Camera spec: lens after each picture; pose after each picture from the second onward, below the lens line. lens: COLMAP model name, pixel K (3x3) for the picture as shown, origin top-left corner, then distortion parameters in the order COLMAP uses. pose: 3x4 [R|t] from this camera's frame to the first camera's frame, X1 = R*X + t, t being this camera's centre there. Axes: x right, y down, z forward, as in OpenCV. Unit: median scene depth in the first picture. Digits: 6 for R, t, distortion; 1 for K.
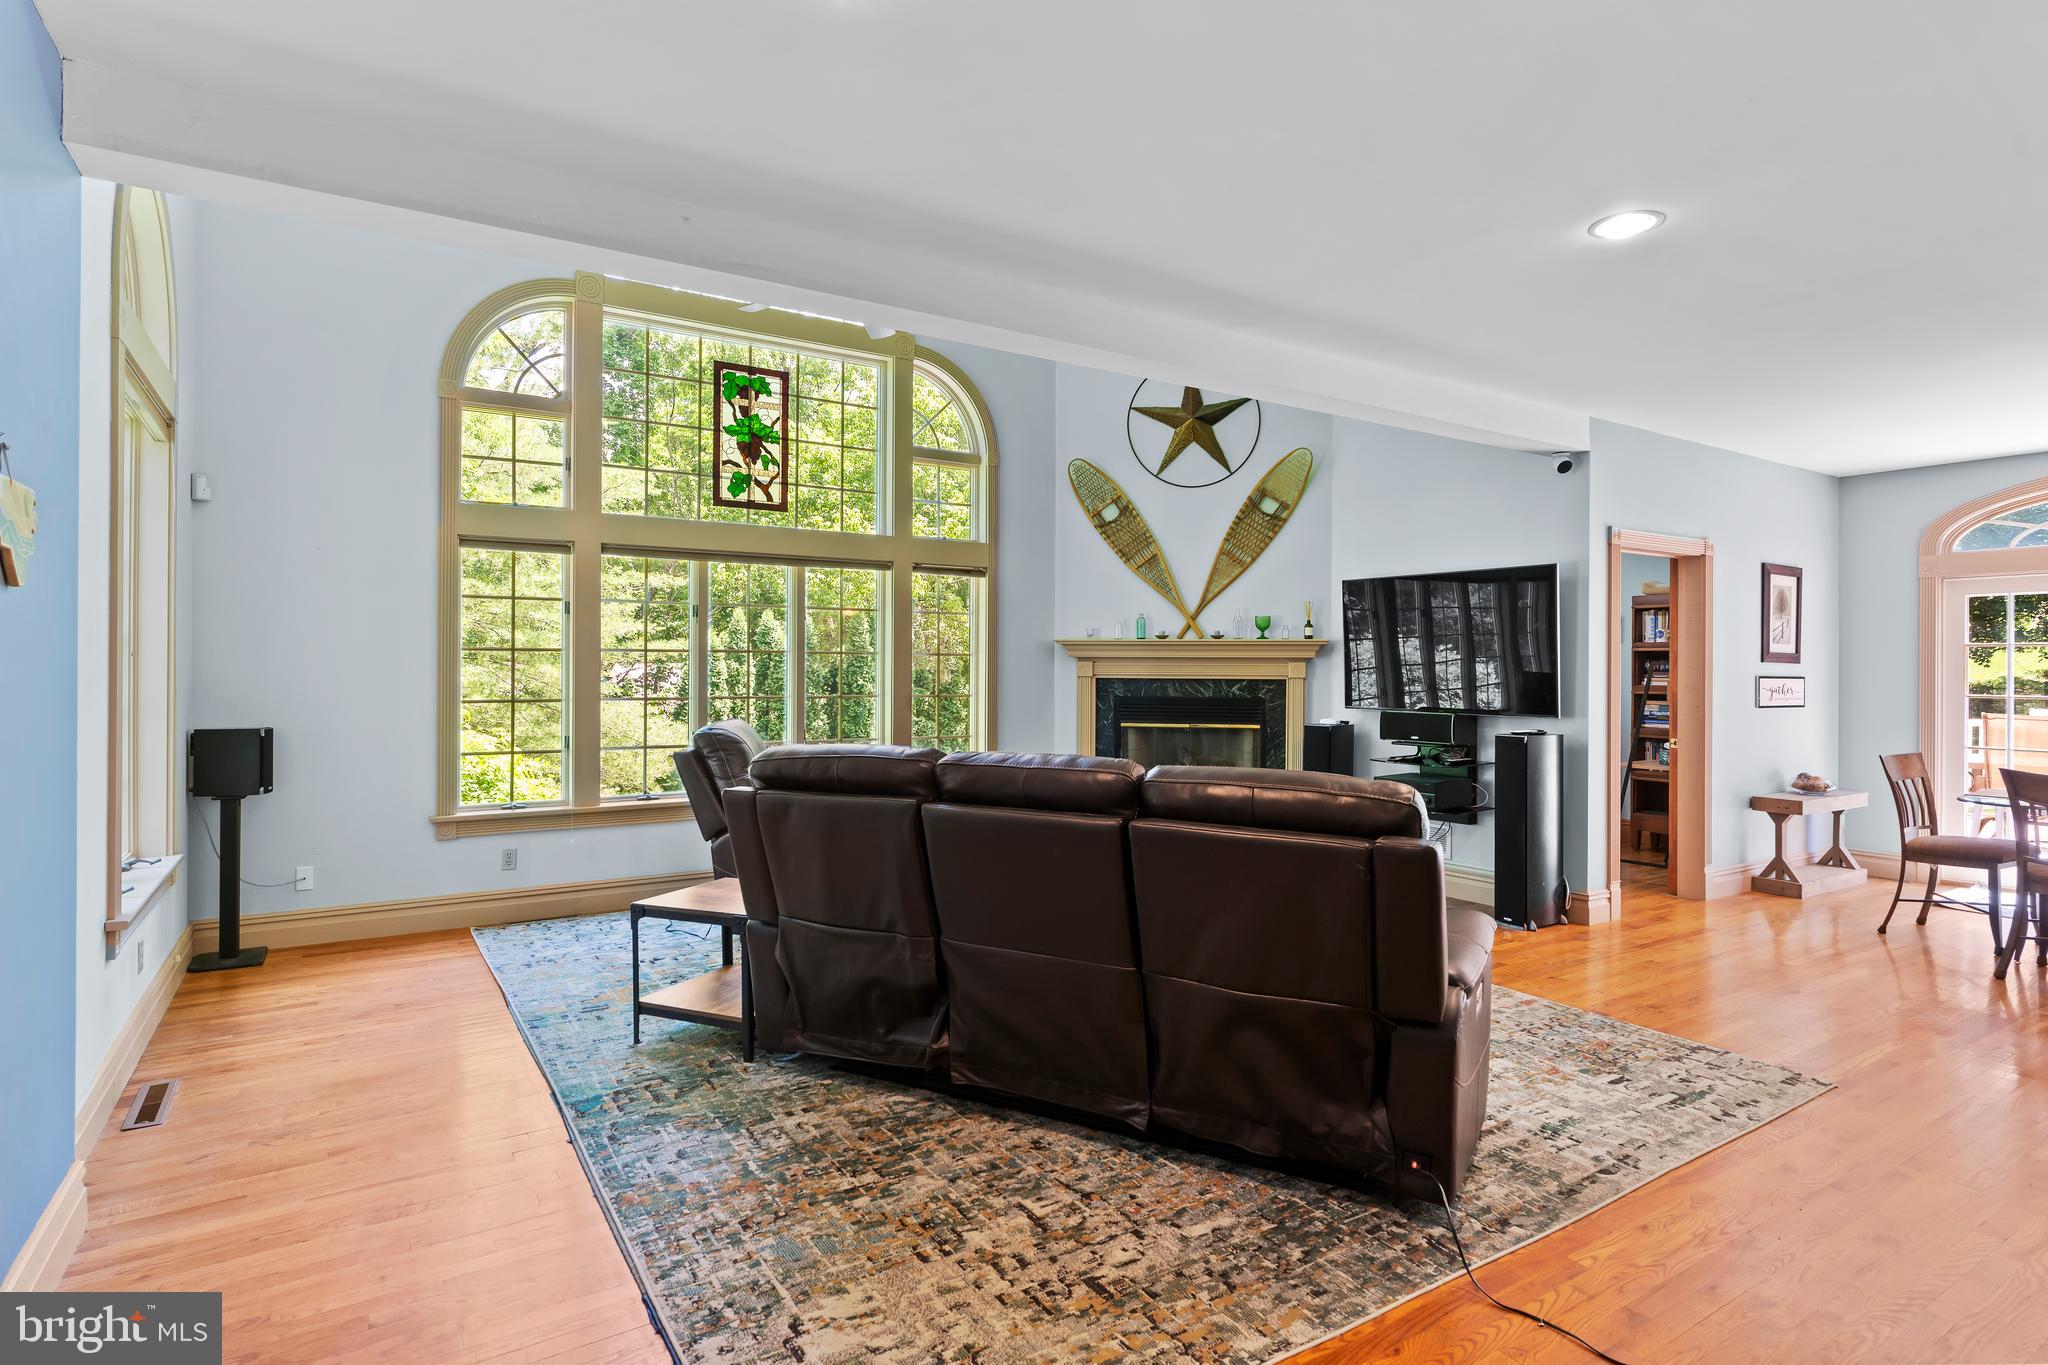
lens RADIAL K [[1052.4, 0, 1012.6], [0, 1052.4, 662.7], [0, 0, 1]] dist [-0.005558, 0.000446]
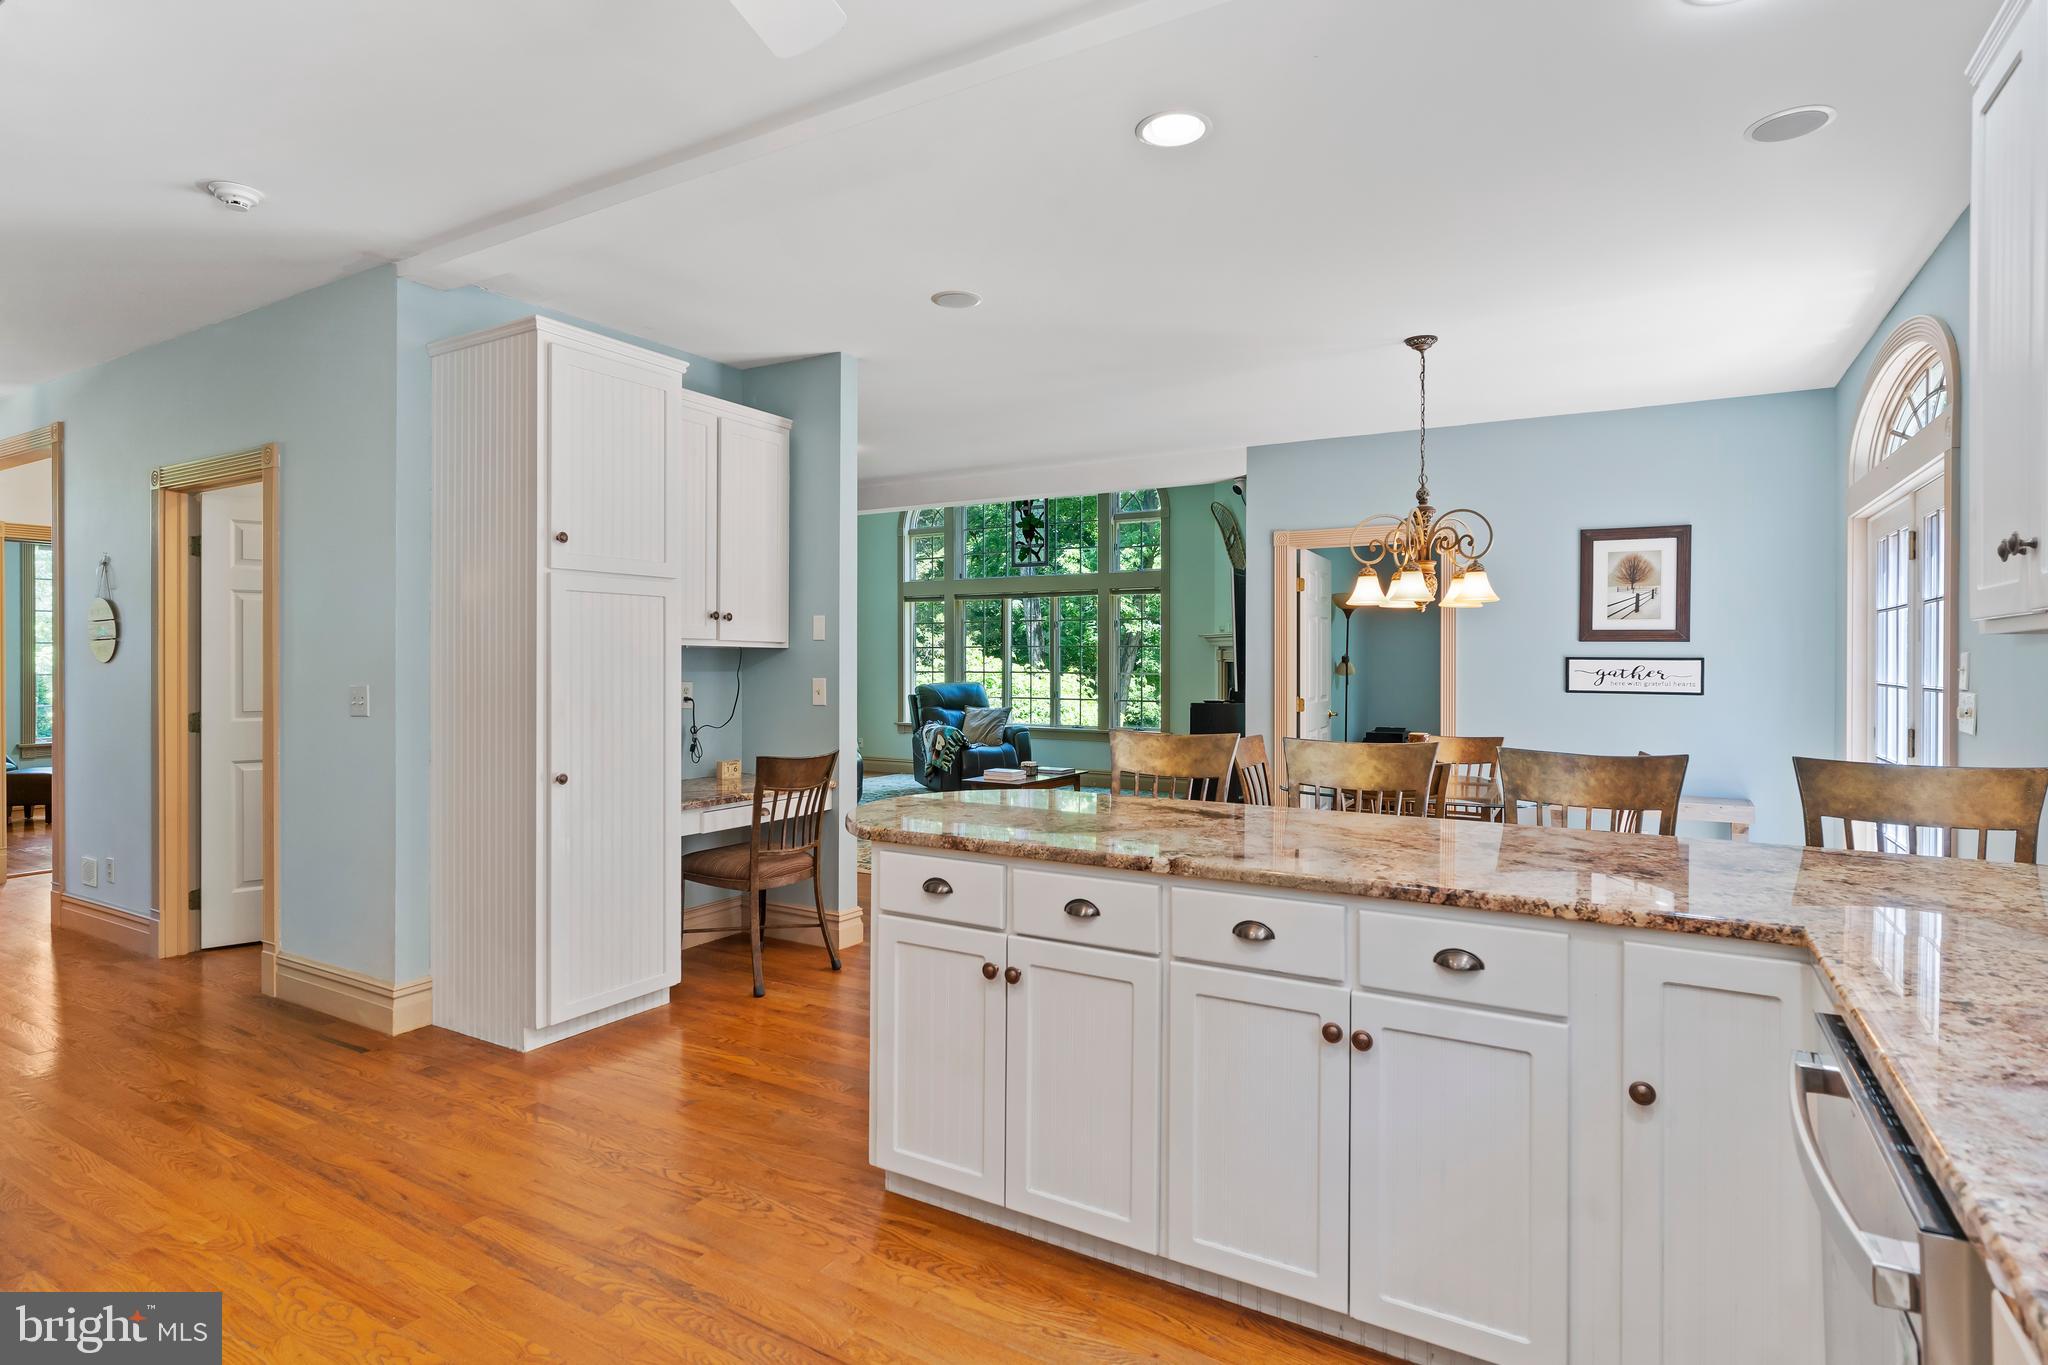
lens RADIAL K [[1052.4, 0, 1012.6], [0, 1052.4, 662.7], [0, 0, 1]] dist [-0.005558, 0.000446]
pose [[0.458366, -0.002405, -0.888760, 1.334954], [0.005591, 0.999984, 0.000178, 0.016163], [0.888746, -0.005050, 0.458373, 0.155140]]
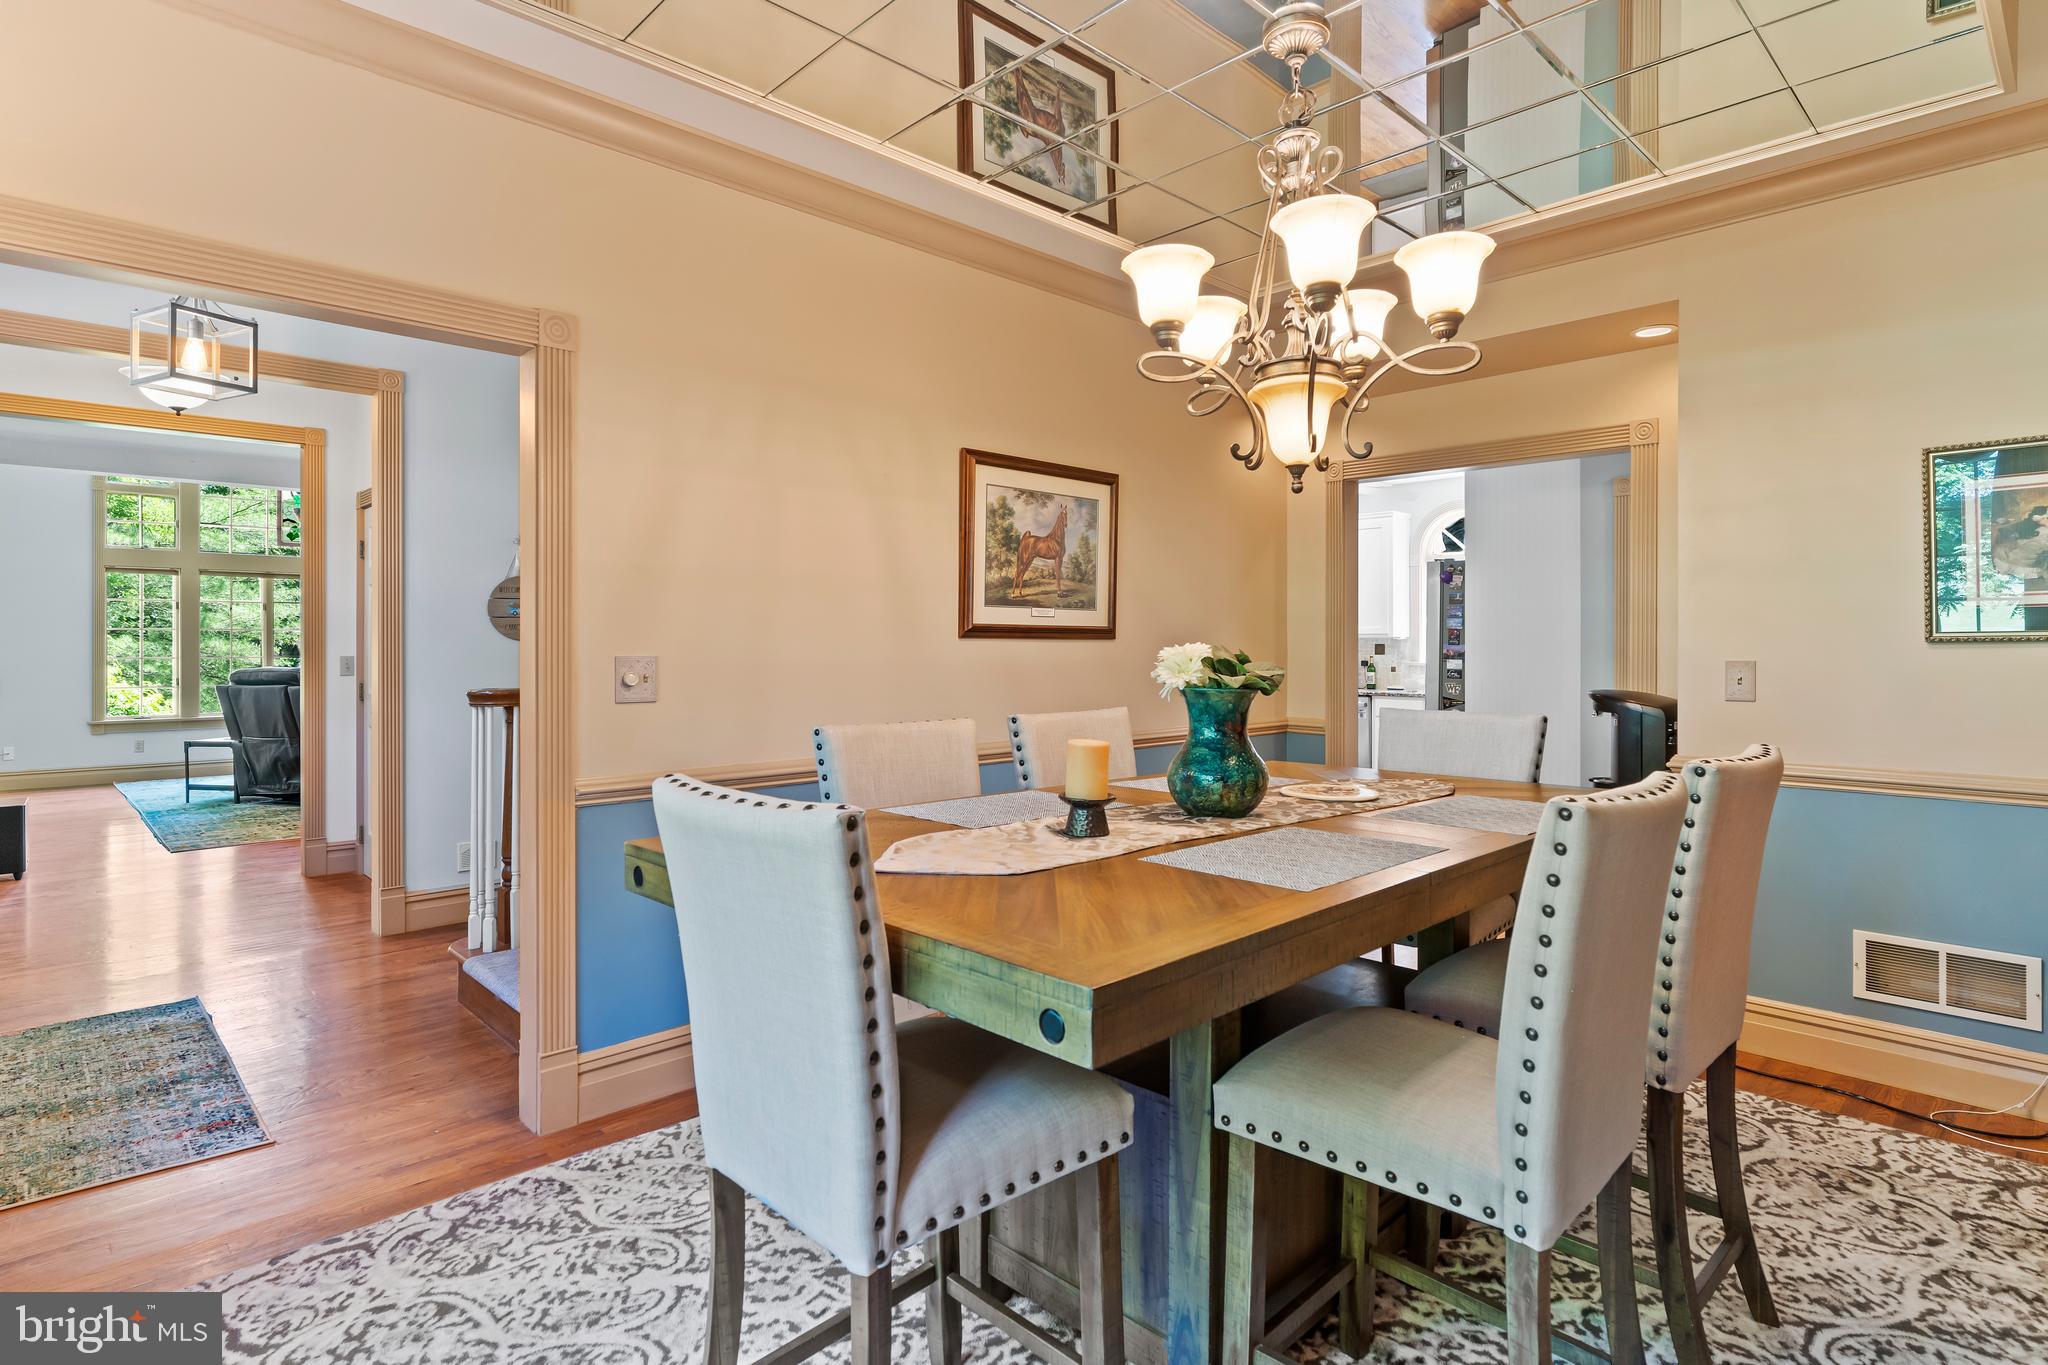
lens RADIAL K [[1054.0, 0, 1024.5], [0, 1054.0, 637.2], [0, 0, 1]] dist [-0.007963, -0.000580]
pose [[0.978185, -0.002225, 0.207724, 0.525865], [0.002752, 0.999994, -0.002249, 0.007869], [-0.207718, 0.002772, 0.978185, -0.888948]]
